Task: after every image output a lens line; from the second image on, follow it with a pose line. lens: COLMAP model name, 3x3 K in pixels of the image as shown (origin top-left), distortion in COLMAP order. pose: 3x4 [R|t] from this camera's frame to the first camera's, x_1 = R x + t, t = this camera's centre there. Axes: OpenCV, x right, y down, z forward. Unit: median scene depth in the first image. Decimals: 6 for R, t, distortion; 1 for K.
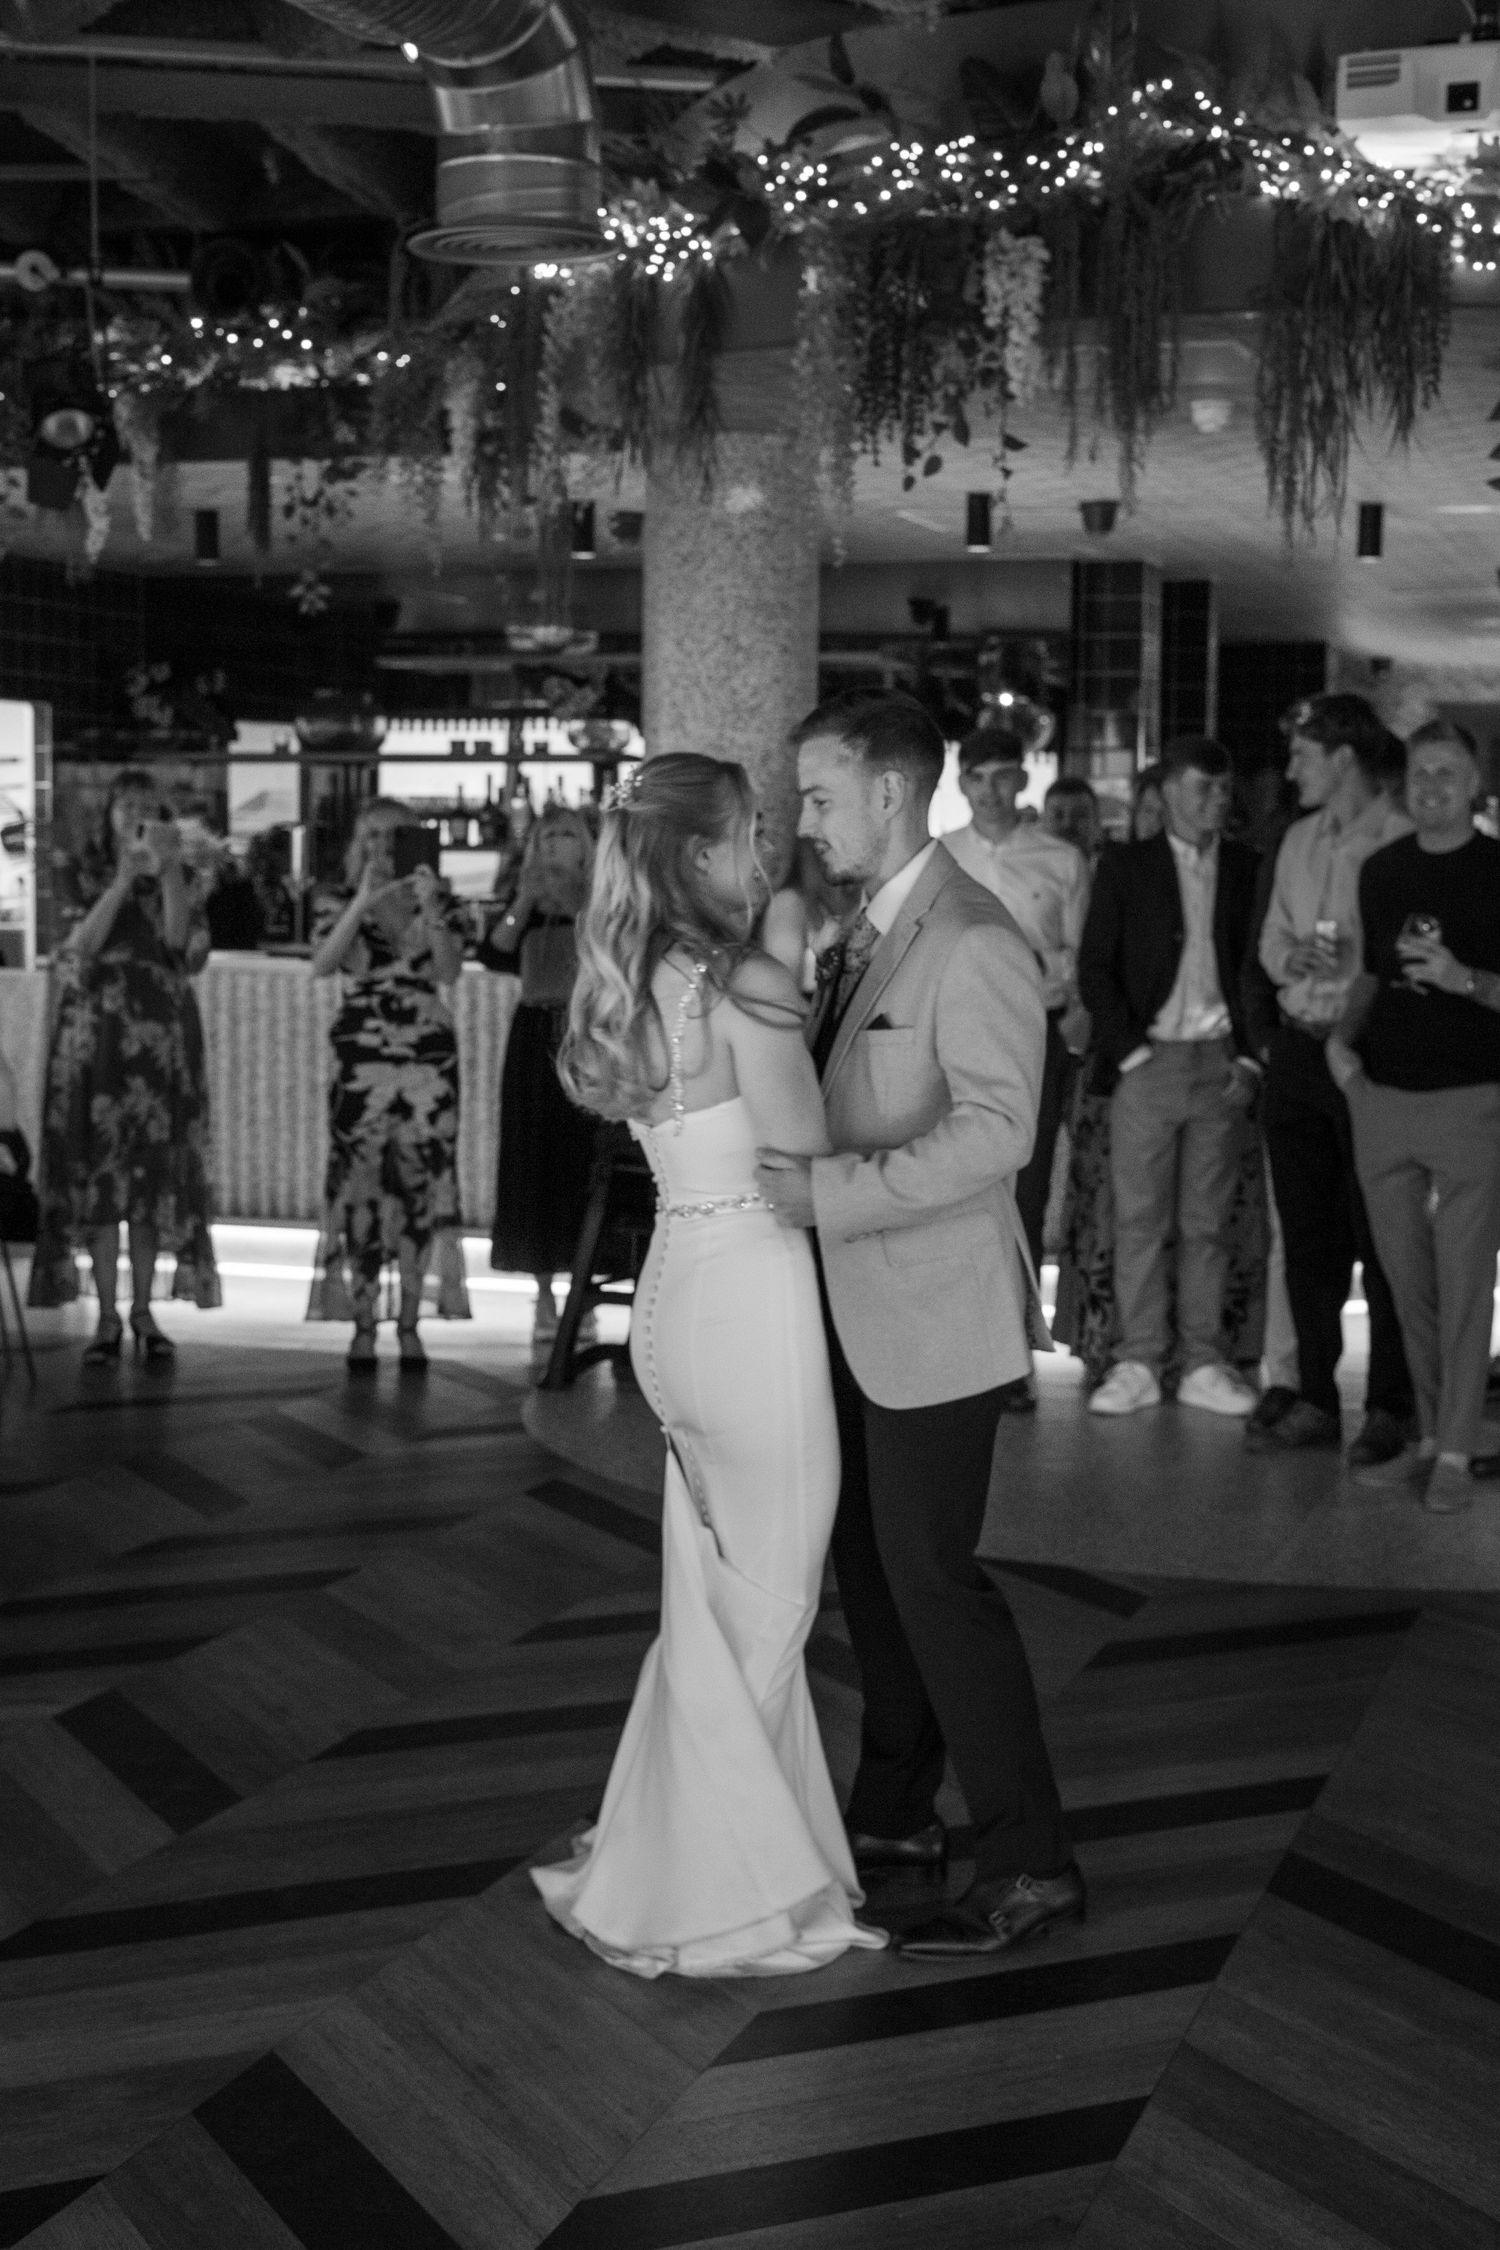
lens RADIAL K [[3261.6, 0, 739.7], [0, 3261.6, 1123.8], [0, 0, 1]] dist [-0.029689, 0.025813]
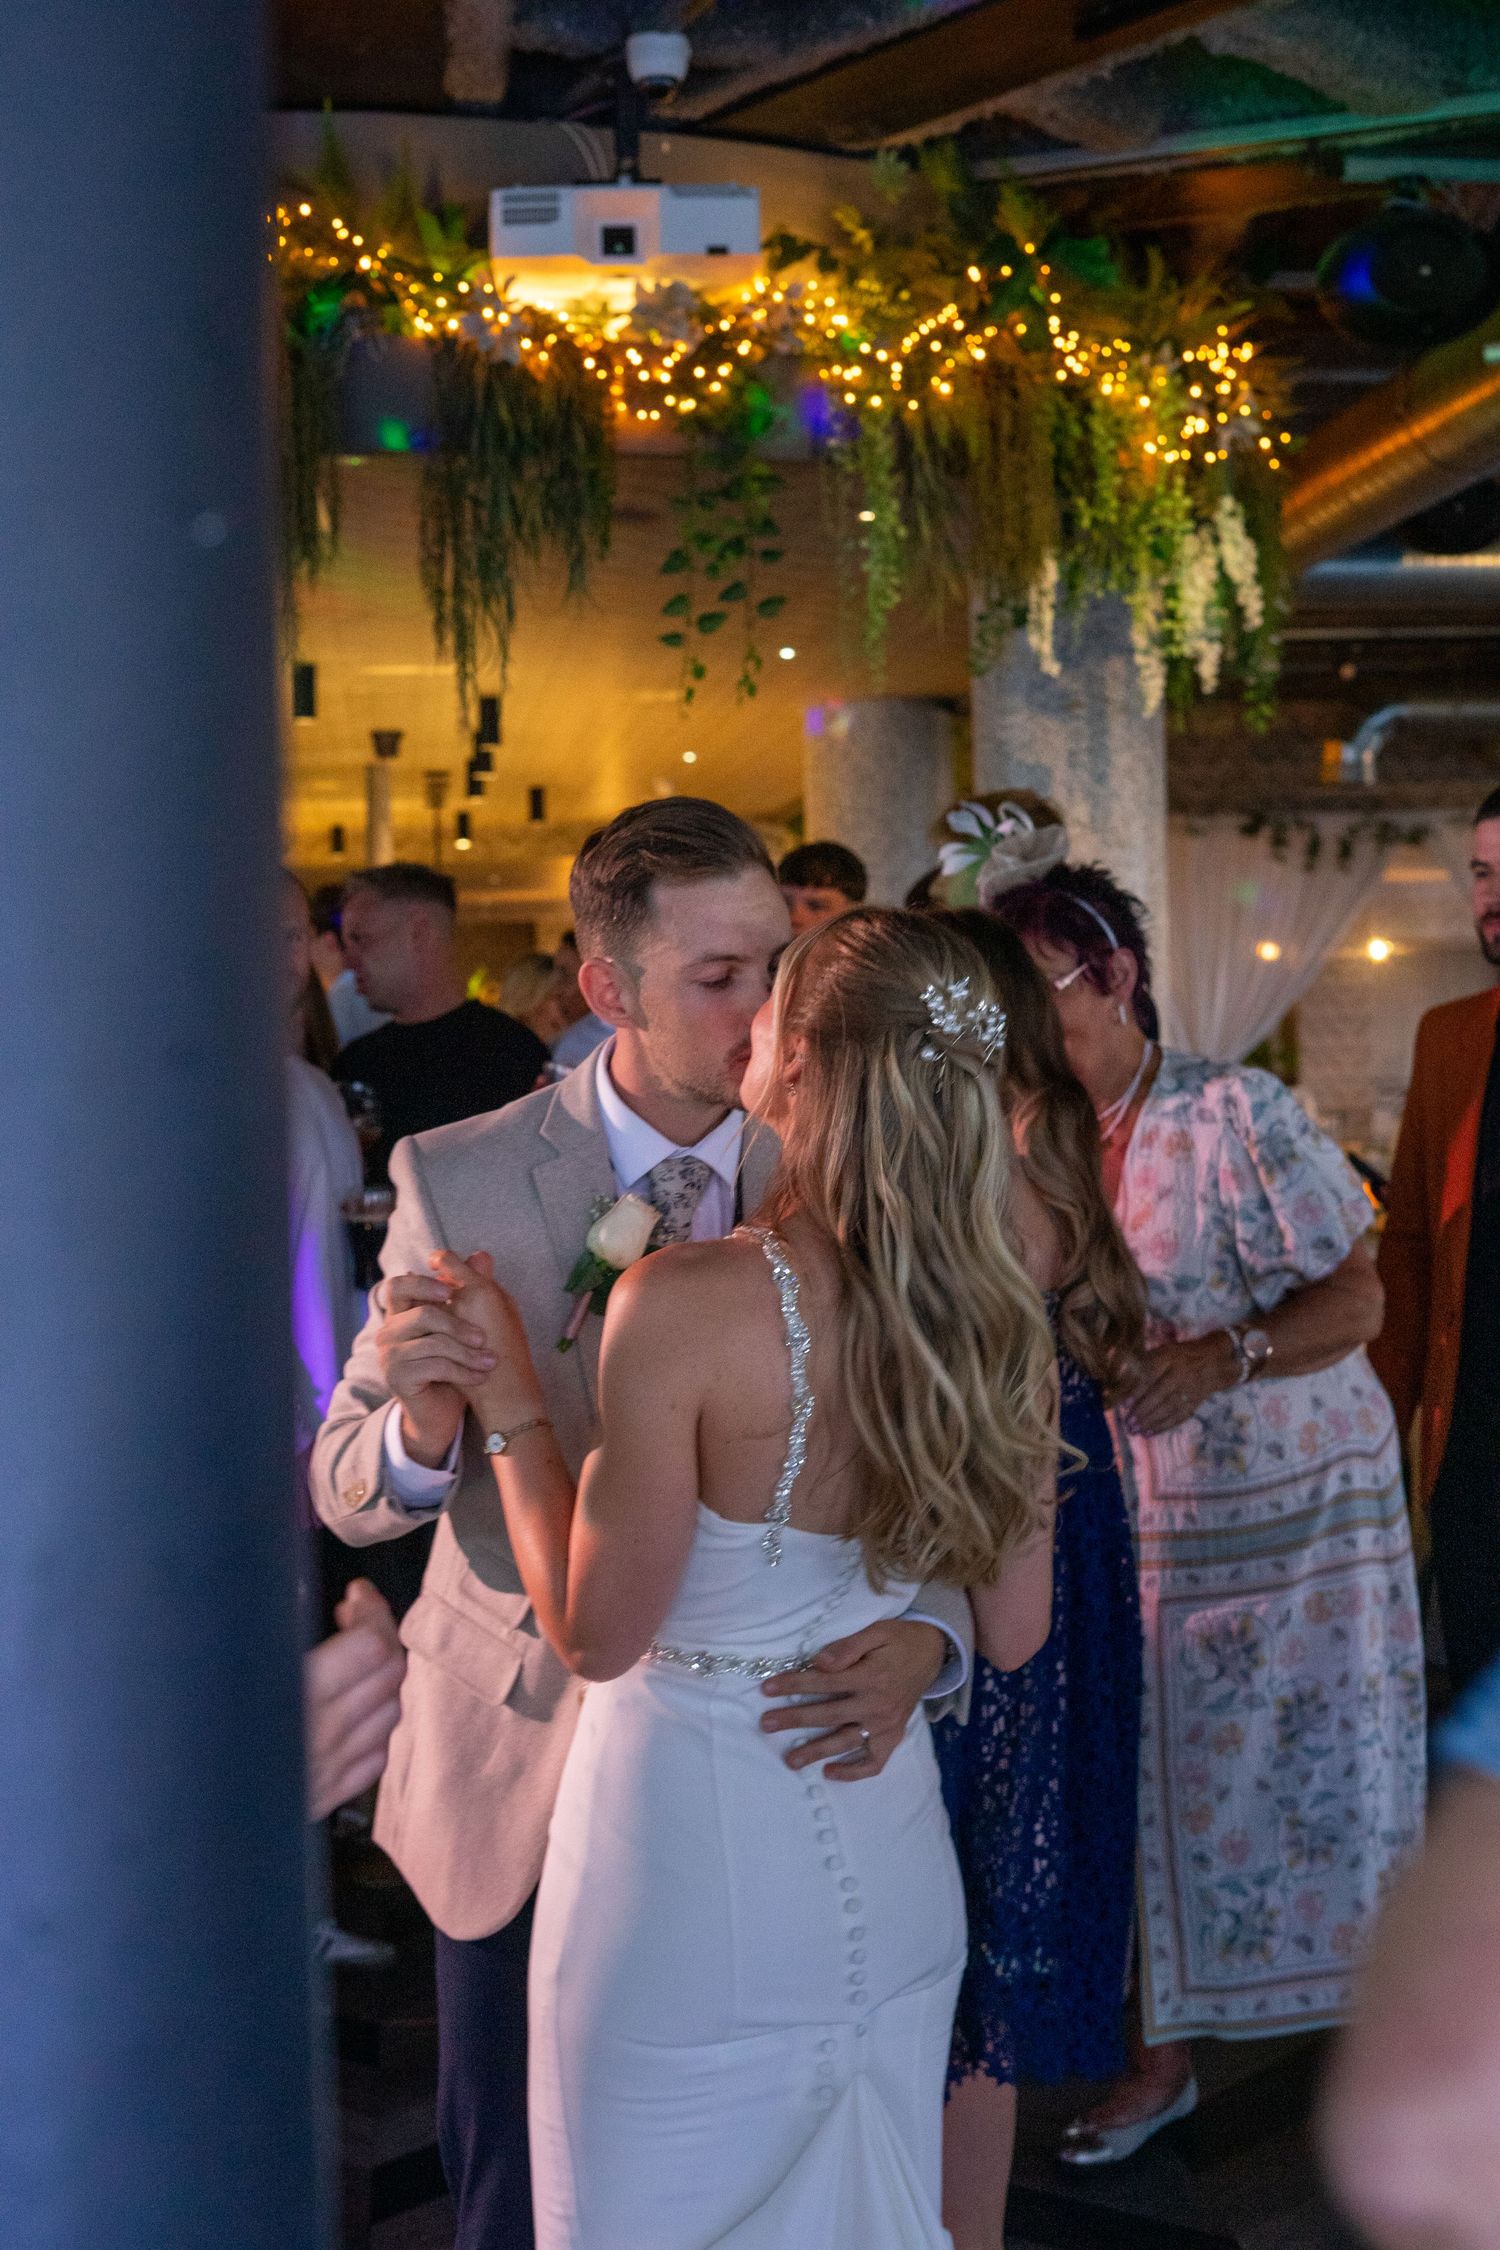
lens RADIAL K [[3271.9, 0, 743.3], [0, 3271.9, 1125.9], [0, 0, 1]] dist [-0.023708, 0.008834]
pose [[0.913281, -0.048901, 0.404385, -0.133097], [0.068971, 0.996997, -0.035203, -0.015660], [-0.401449, 0.060041, 0.913911, 0.103442]]
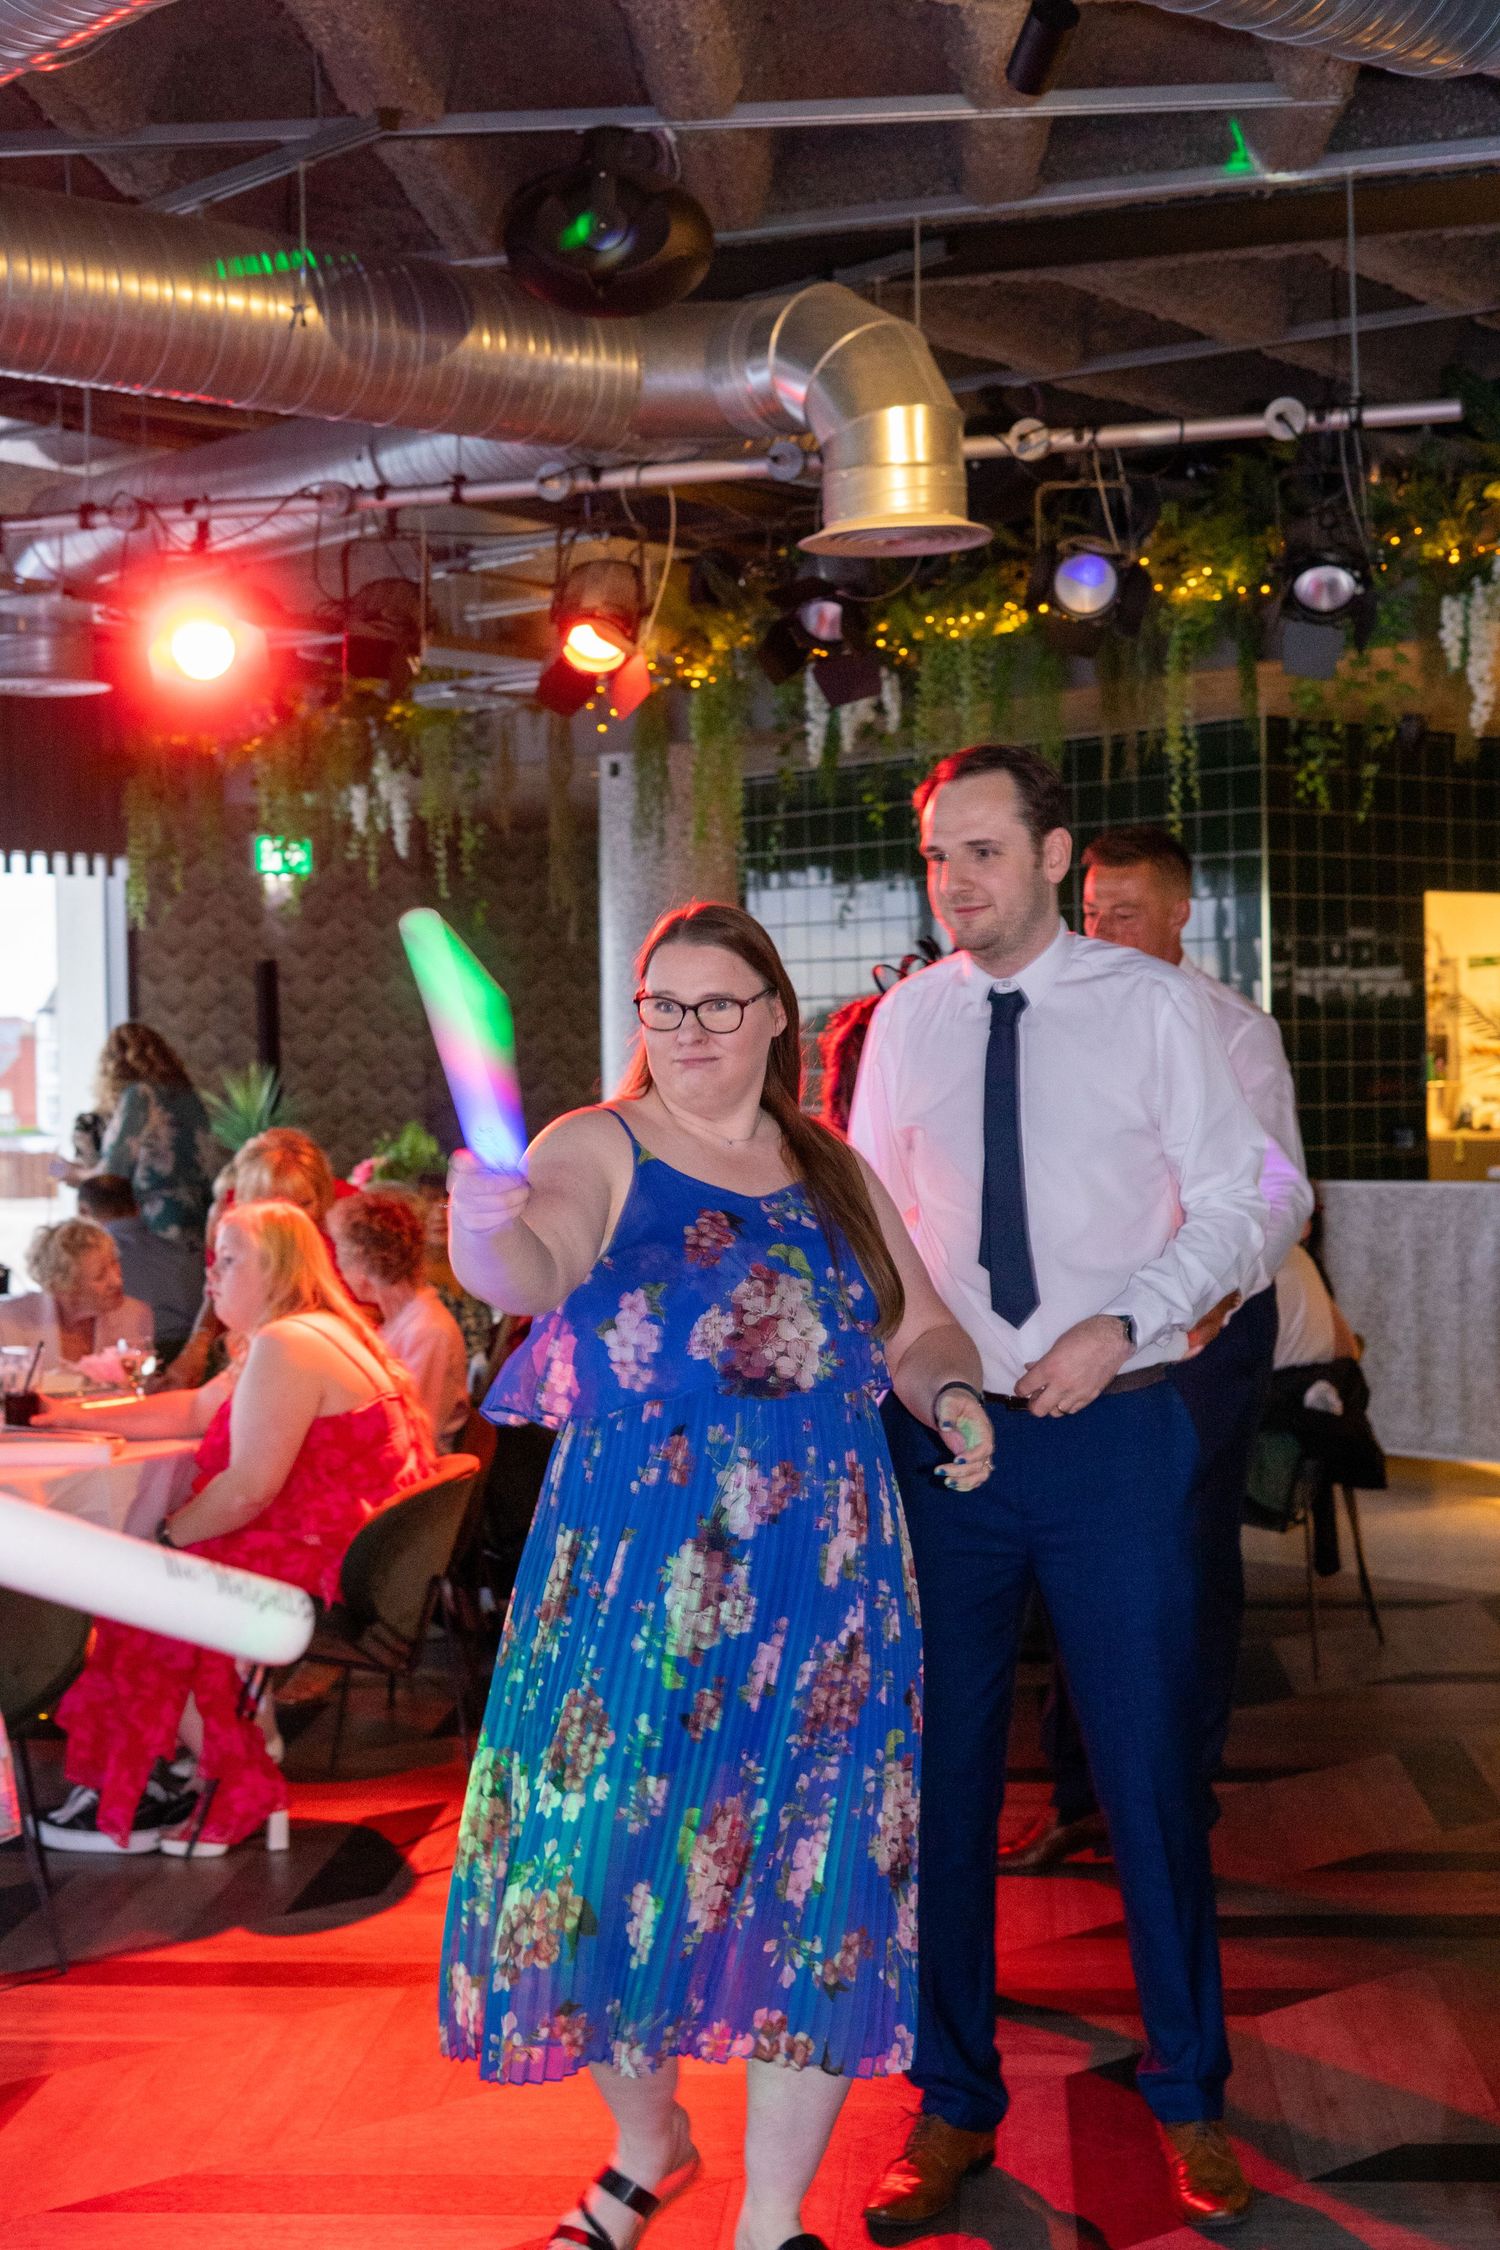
lens RADIAL K [[3261.6, 0, 739.7], [0, 3261.6, 1123.8], [0, 0, 1]] dist [-0.029689, 0.025813]
pose [[0.857415, -0.017463, -0.514330, 0.123505], [-0.014471, 0.998211, -0.058016, -0.012235], [0.514422, 0.057186, 0.855628, 0.167508]]
